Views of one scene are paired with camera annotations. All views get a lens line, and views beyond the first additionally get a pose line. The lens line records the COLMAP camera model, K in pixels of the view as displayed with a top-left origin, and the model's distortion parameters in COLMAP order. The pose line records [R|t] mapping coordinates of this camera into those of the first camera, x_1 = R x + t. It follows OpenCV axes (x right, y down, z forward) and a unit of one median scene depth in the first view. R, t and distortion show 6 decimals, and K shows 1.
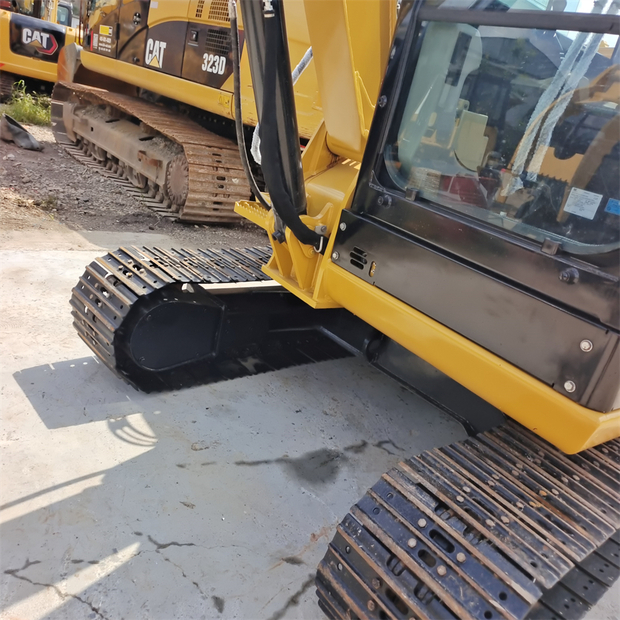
lens RADIAL K [[561.2, 0, 319.2], [0, 561.2, 320.4], [0, 0, 1]] dist [0.035477, 0.000000]
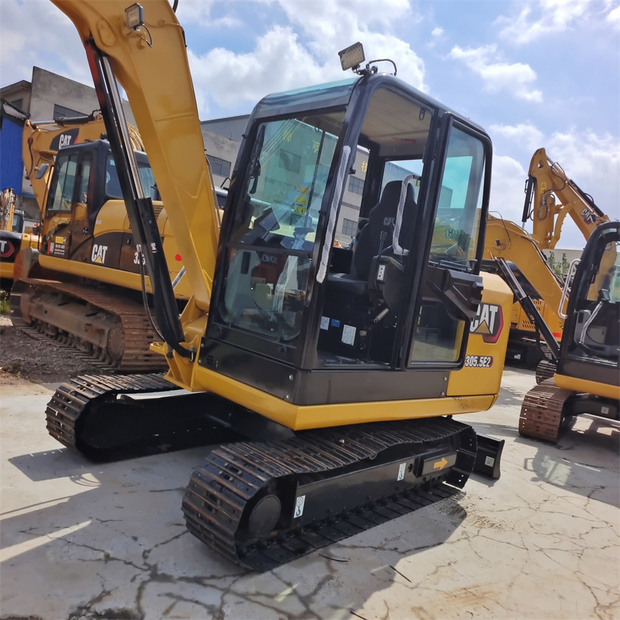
lens RADIAL K [[561.2, 0, 317.0], [0, 561.2, 308.9], [0, 0, 1]] dist [0.035477, 0.000000]
pose [[0.991050, -0.088143, 0.100250, 0.194276], [0.113523, 0.951605, -0.285588, 0.237566], [-0.070226, 0.294413, 0.953095, -0.689729]]
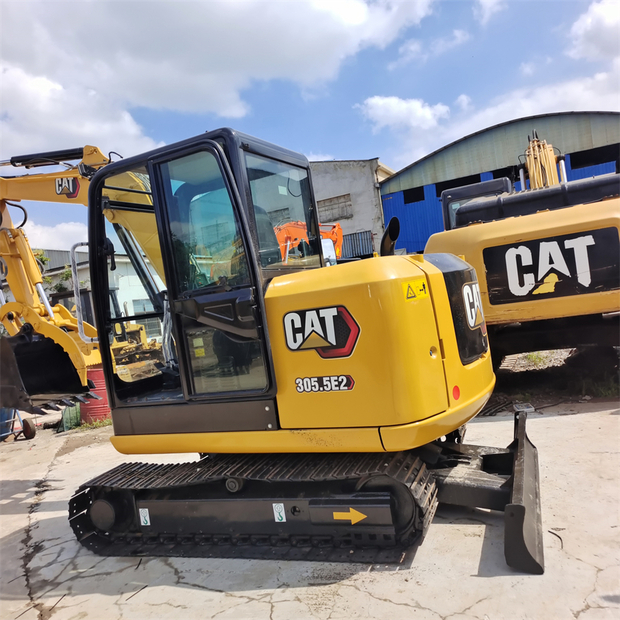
lens RADIAL K [[561.2, 0, 321.6], [0, 561.2, 311.8], [0, 0, 1]] dist [0.035477, 0.000000]
pose [[0.393522, -0.277267, -0.876507, 2.009862], [-0.092357, 0.936687, -0.337769, 0.244167], [0.914664, 0.213871, 0.342999, 0.442781]]
